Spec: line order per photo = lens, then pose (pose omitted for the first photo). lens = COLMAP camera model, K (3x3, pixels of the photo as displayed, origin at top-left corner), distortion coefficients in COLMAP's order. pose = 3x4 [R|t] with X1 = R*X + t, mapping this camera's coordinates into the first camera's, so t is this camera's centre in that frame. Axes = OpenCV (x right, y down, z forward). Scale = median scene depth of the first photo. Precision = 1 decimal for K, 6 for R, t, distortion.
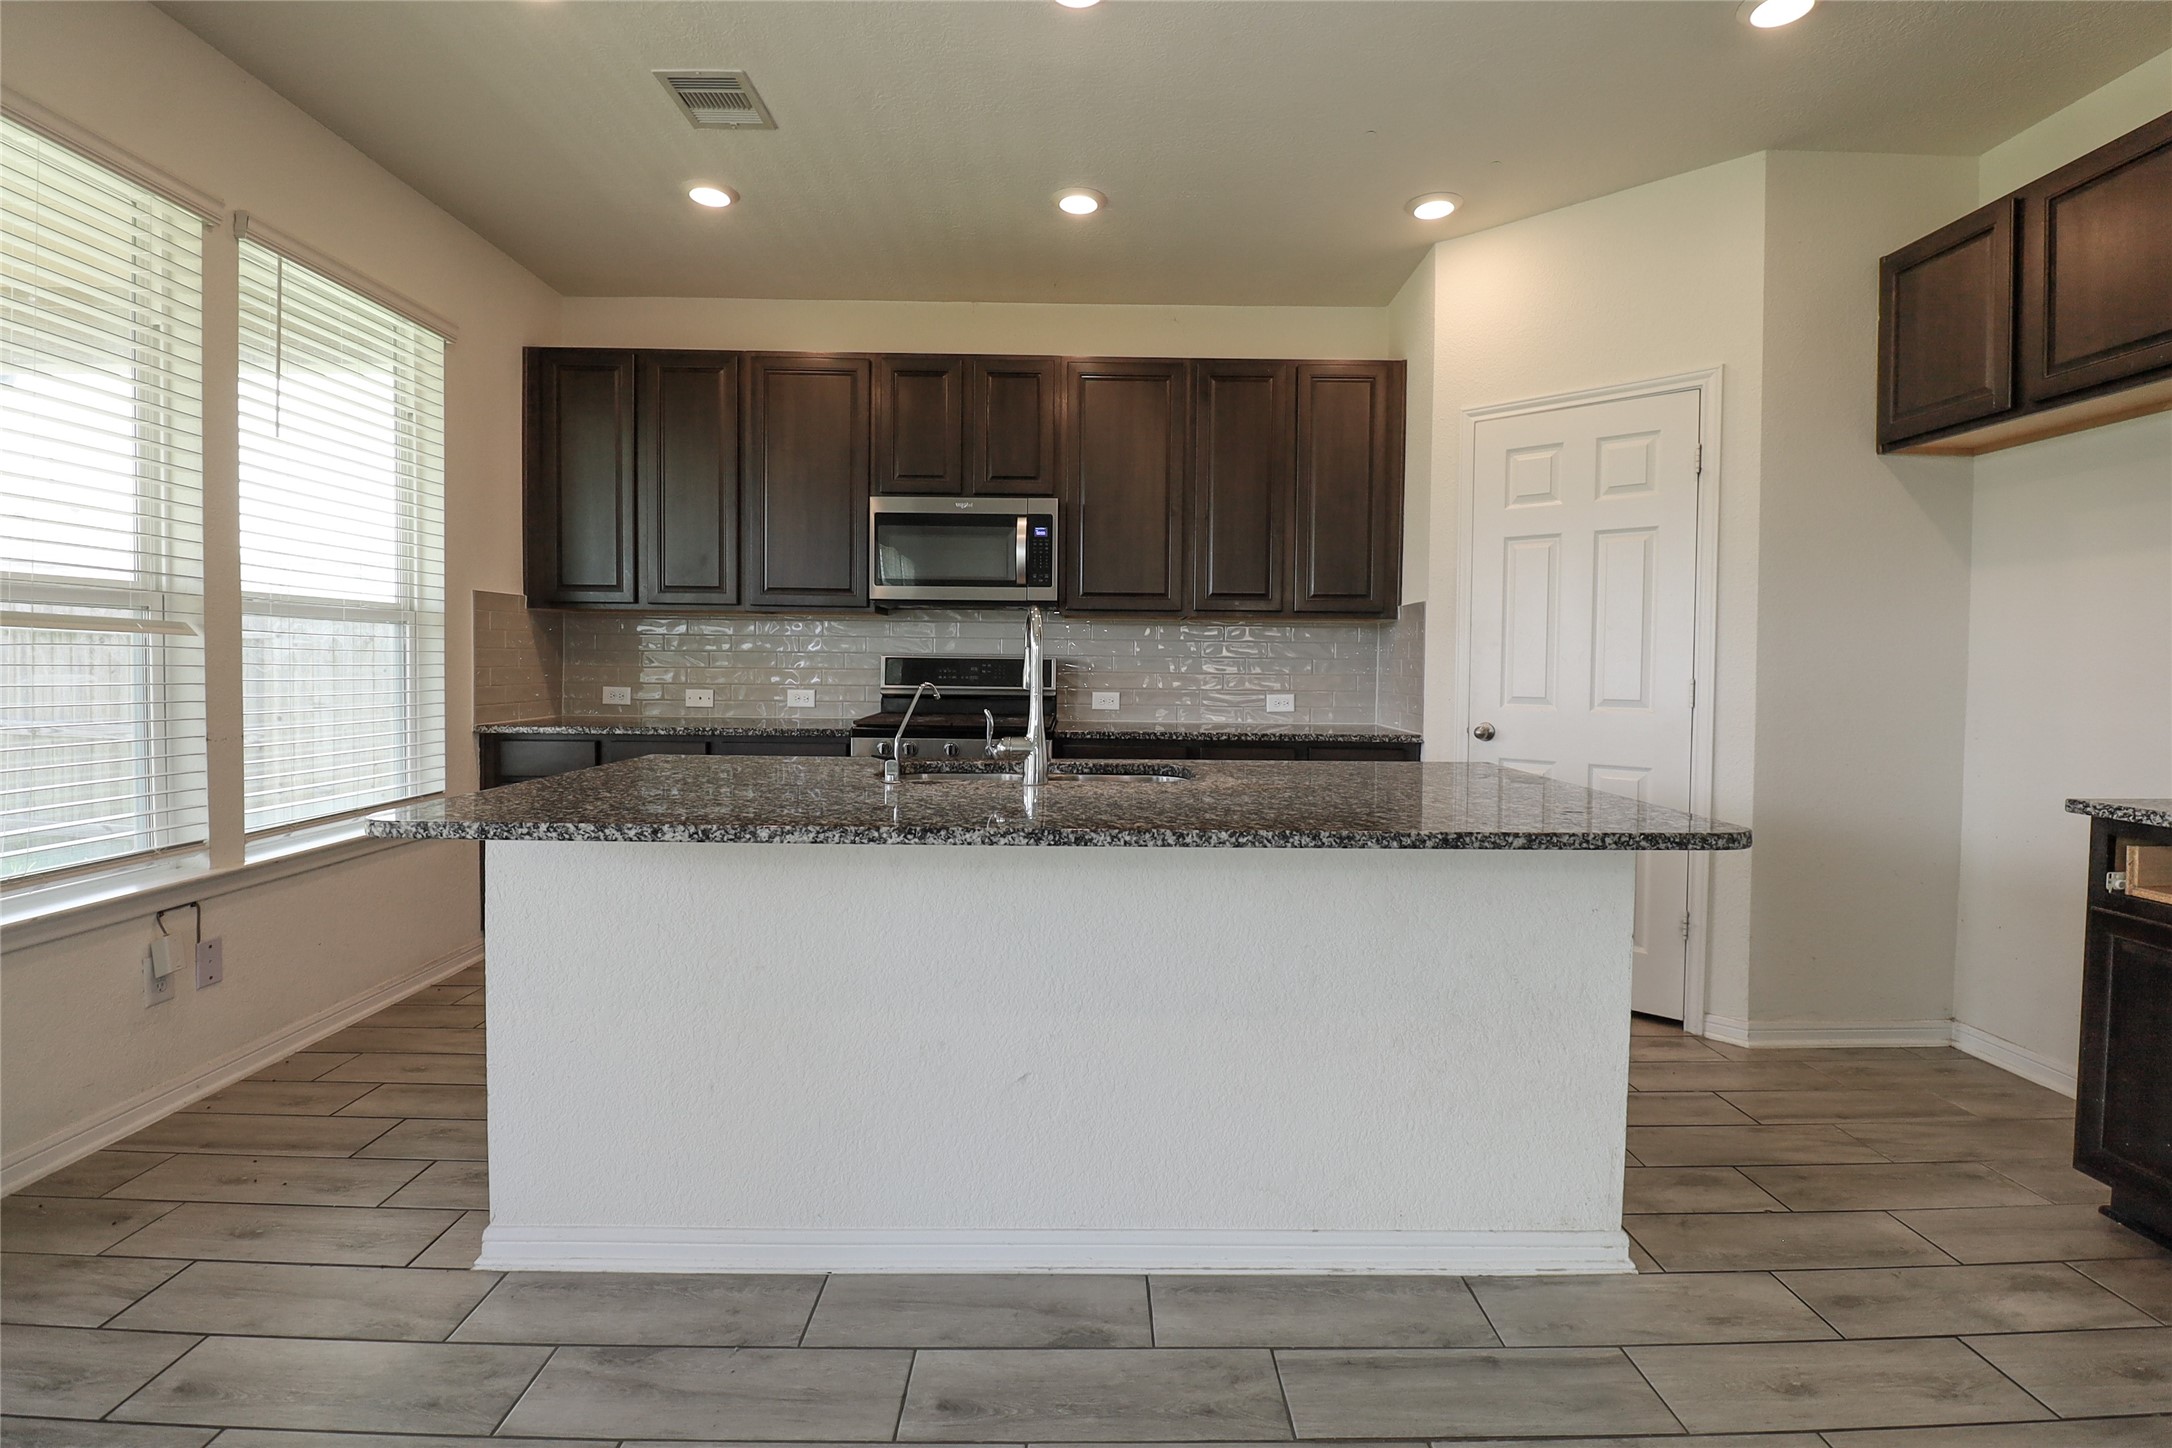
lens RADIAL K [[996.6, 0, 1095.6], [0, 996.6, 693.9], [0, 0, 1]] dist [-0.001377, -0.013631]
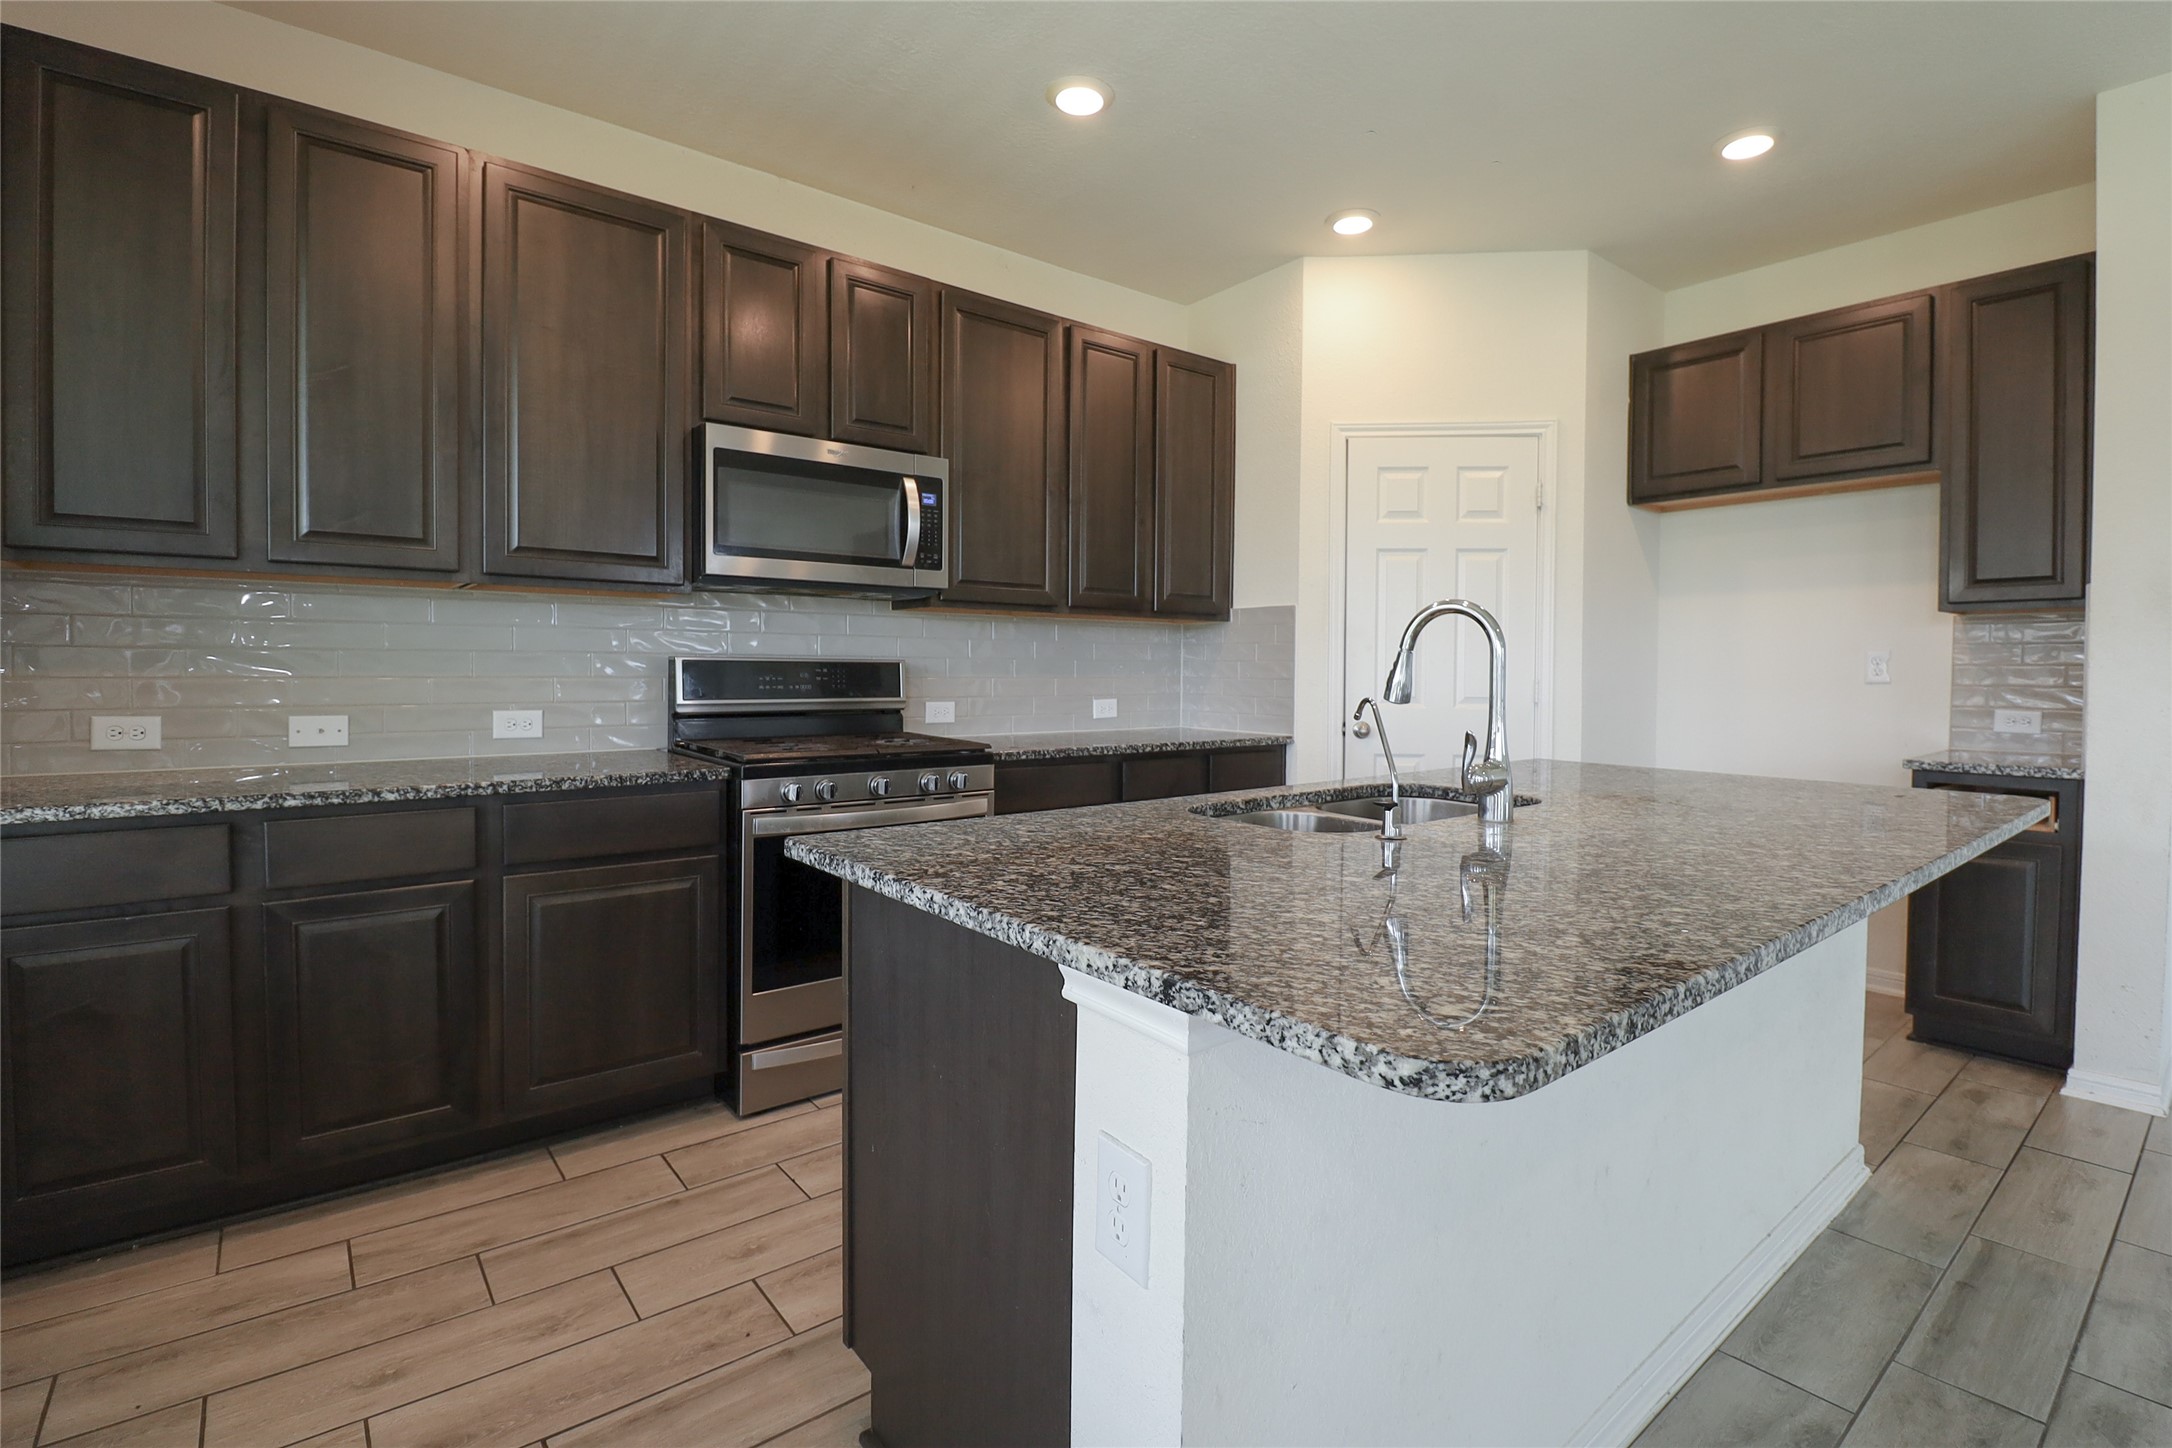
lens RADIAL K [[996.6, 0, 1095.6], [0, 996.6, 693.9], [0, 0, 1]] dist [-0.001377, -0.013631]
pose [[0.783459, -0.022090, 0.621050, -0.442812], [0.019956, 0.999747, 0.010386, -0.015341], [-0.621123, 0.004257, 0.783702, 0.307213]]
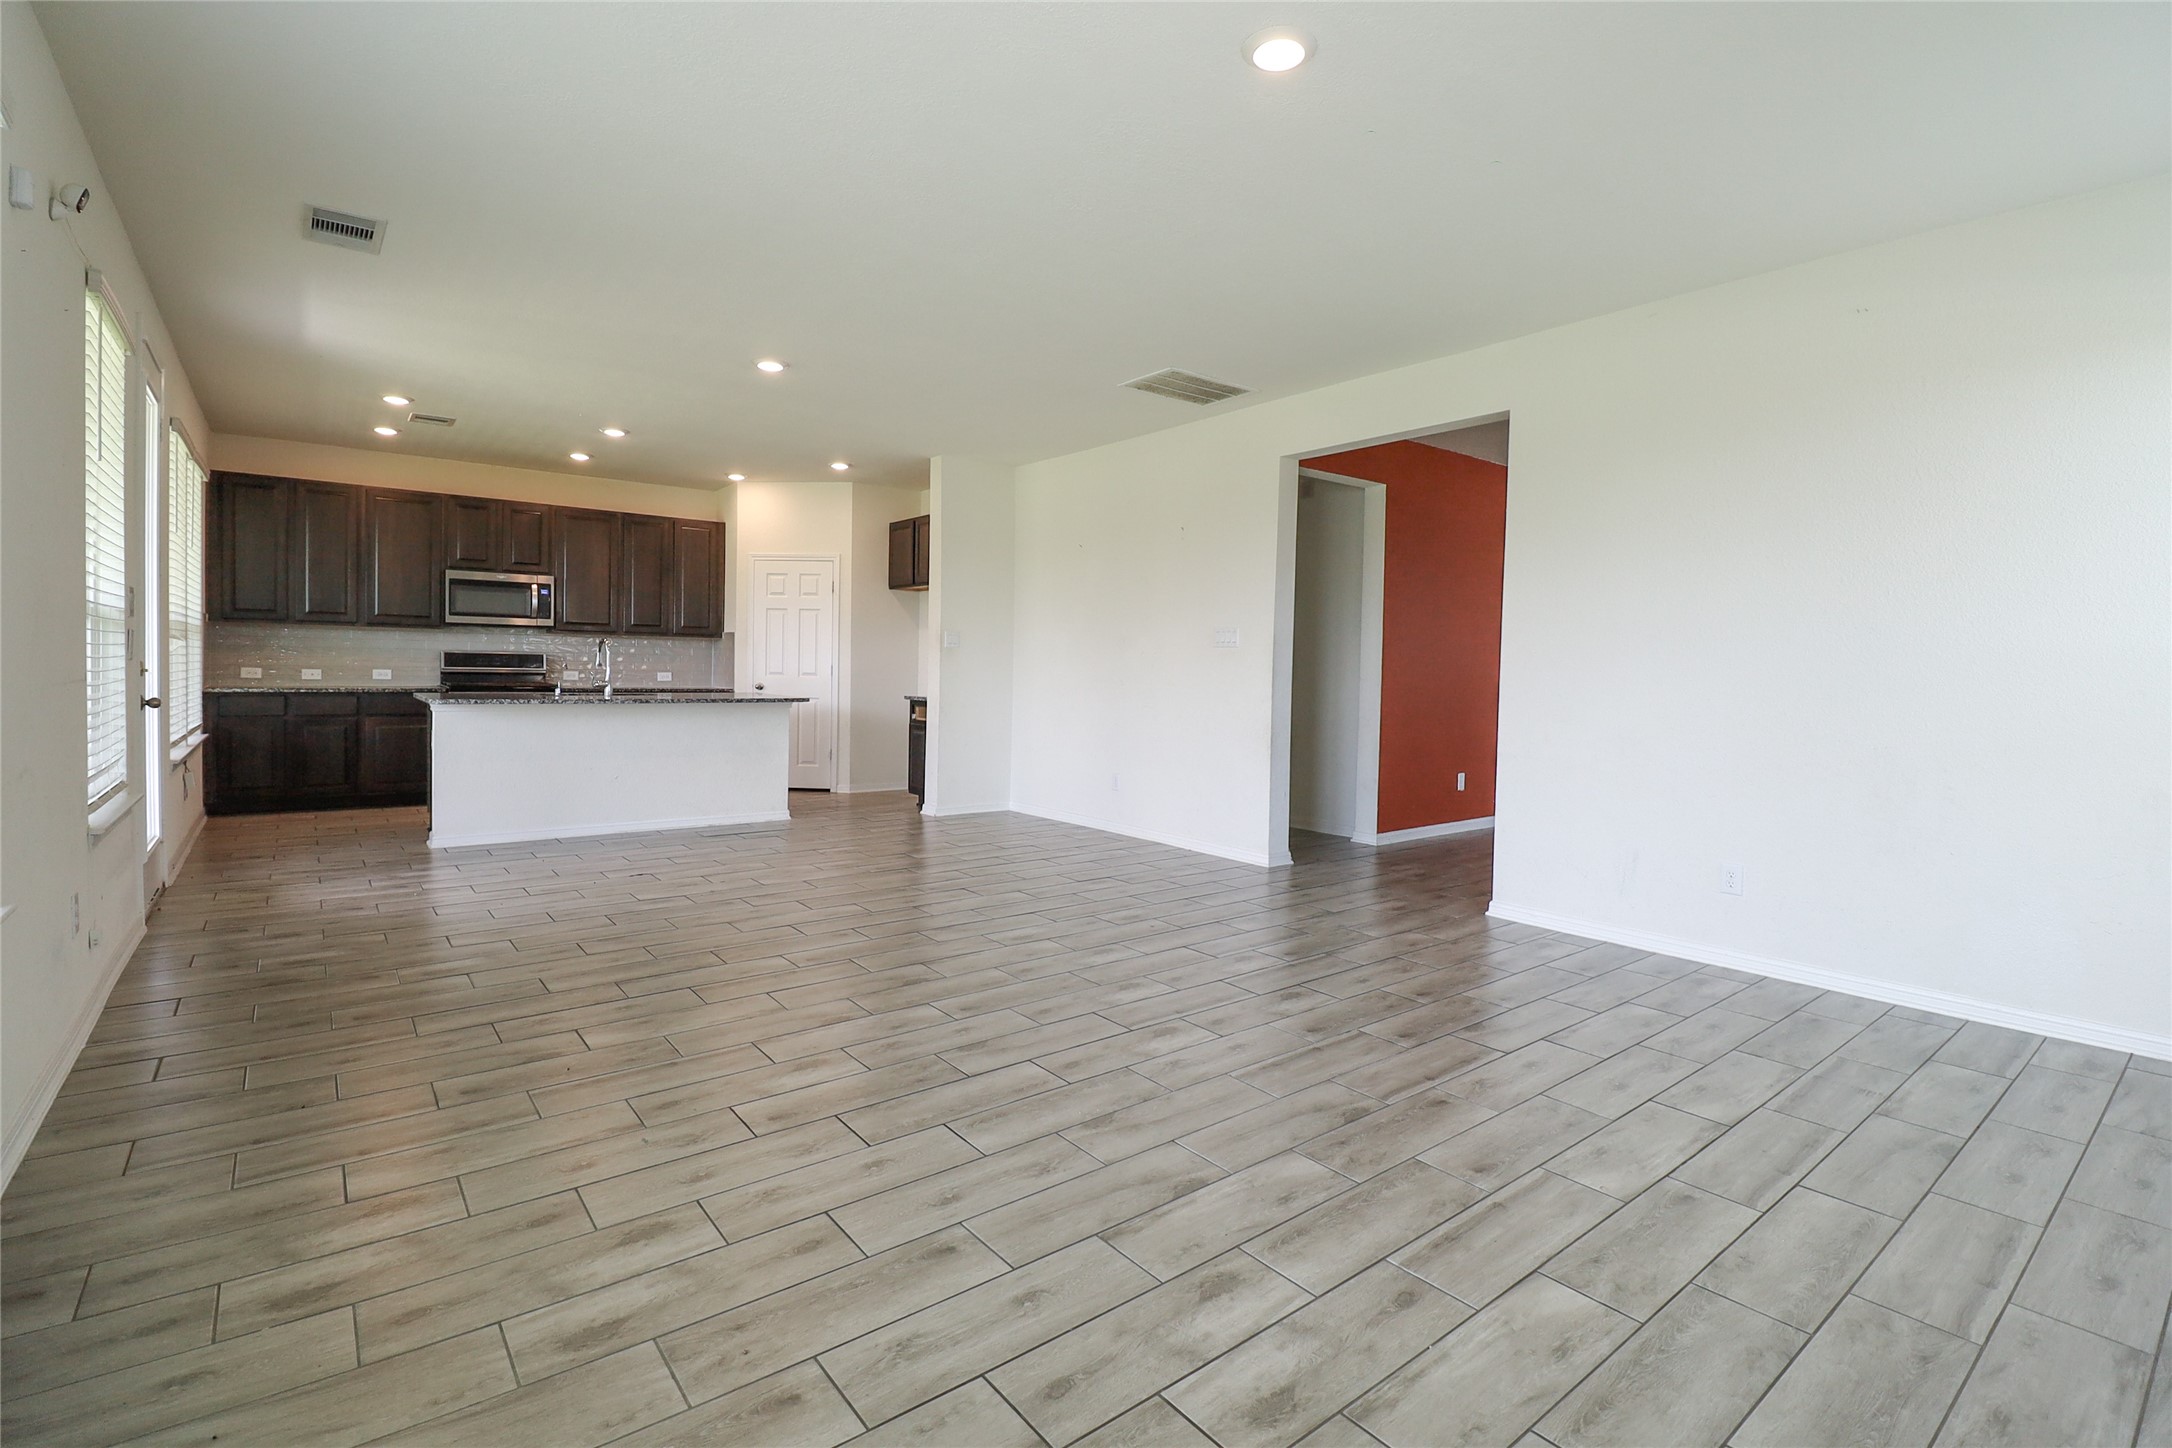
lens RADIAL K [[996.6, 0, 1095.6], [0, 996.6, 693.9], [0, 0, 1]] dist [-0.001377, -0.013631]
pose [[0.788435, -0.012832, 0.614984, -0.421913], [0.007453, 0.999908, 0.011309, 0.031813], [-0.615073, -0.004333, 0.788458, -1.307991]]
